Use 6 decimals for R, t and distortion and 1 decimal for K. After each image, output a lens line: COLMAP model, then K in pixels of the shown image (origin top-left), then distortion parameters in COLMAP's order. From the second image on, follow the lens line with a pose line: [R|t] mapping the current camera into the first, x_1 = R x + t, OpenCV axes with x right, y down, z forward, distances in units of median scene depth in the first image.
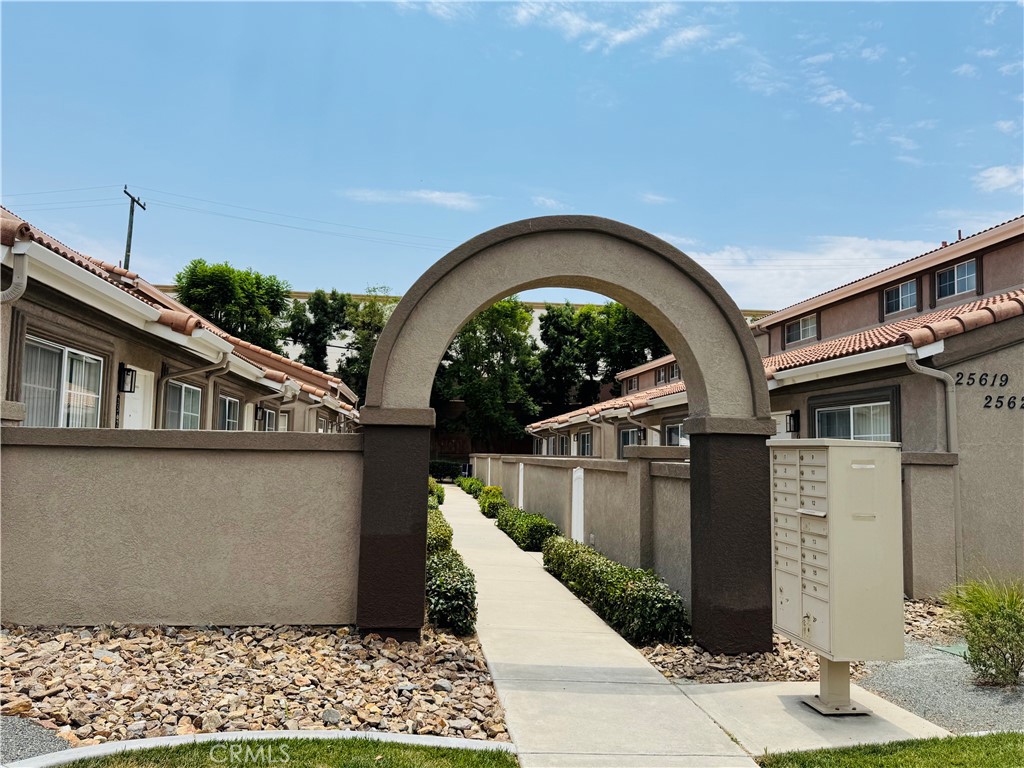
lens RADIAL K [[853.5, 0, 494.9], [0, 853.5, 386.9], [0, 0, 1]] dist [0.087378, -0.125429]
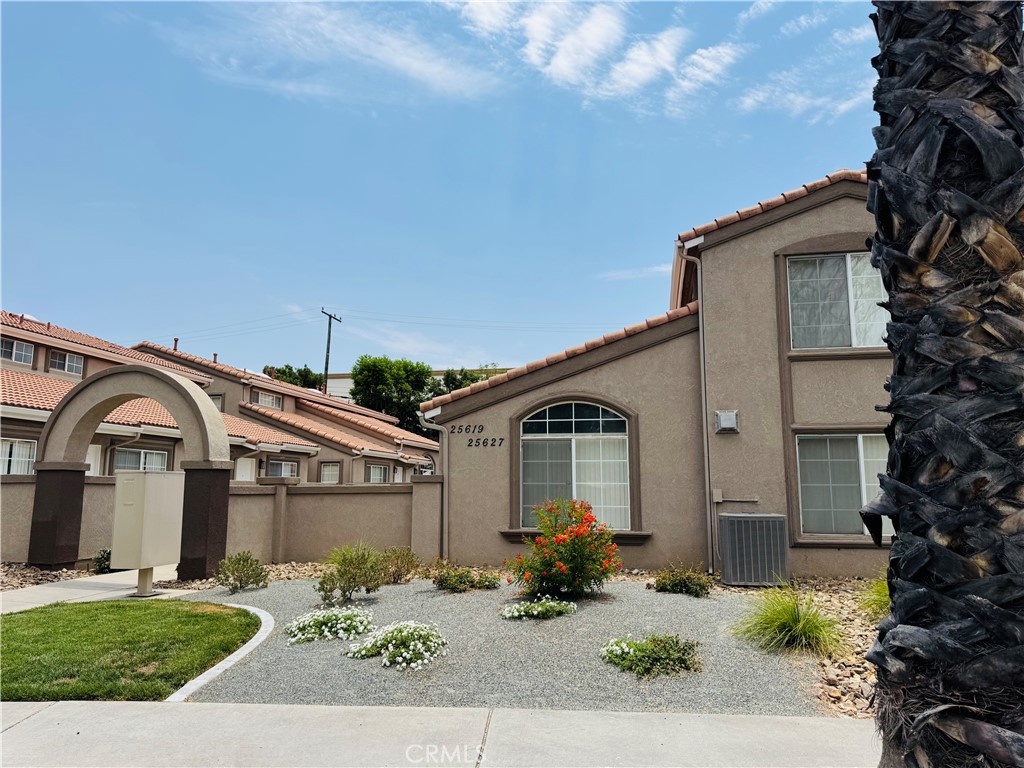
lens RADIAL K [[730.9, 0, 511.3], [0, 730.9, 386.9], [0, 0, 1]] dist [0.092189, -0.123841]
pose [[0.951799, -0.064025, -0.299966, 1.053082], [0.043366, 0.996237, -0.075036, 0.019169], [0.303641, 0.058411, 0.950994, -0.289023]]
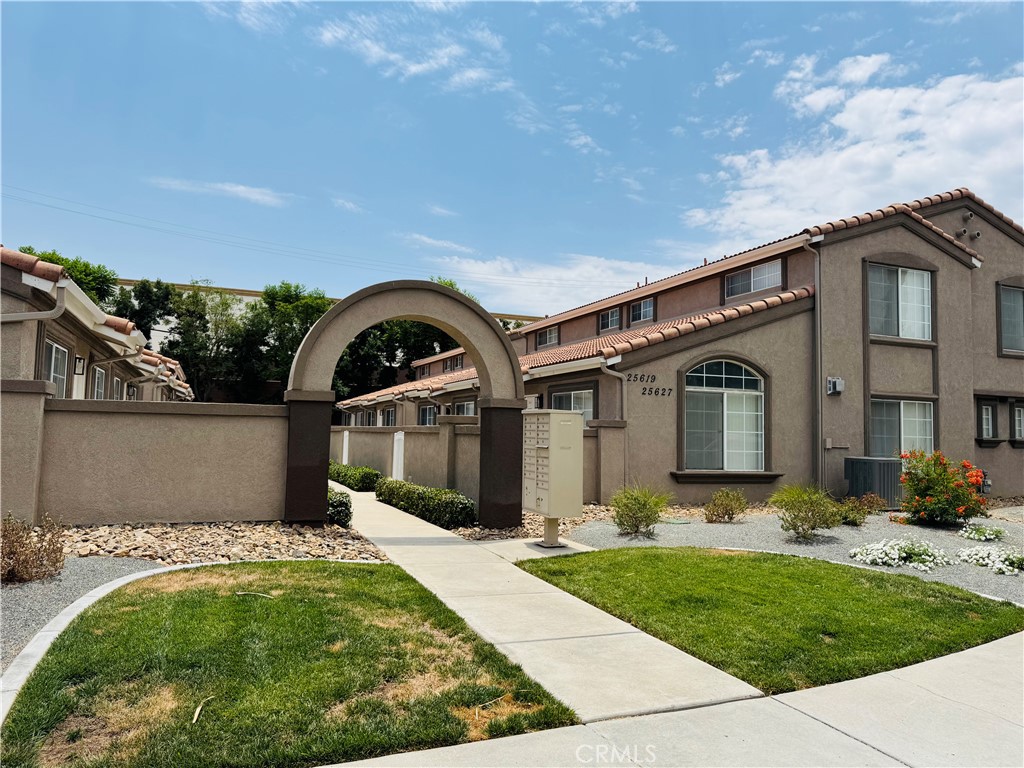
lens RADIAL K [[730.9, 0, 511.3], [0, 730.9, 386.9], [0, 0, 1]] dist [0.092189, -0.123841]
pose [[0.959245, 0.016716, 0.282082, -0.098588], [-0.022849, 0.999568, 0.018465, -0.011867], [-0.281652, -0.024158, 0.959212, -0.328205]]
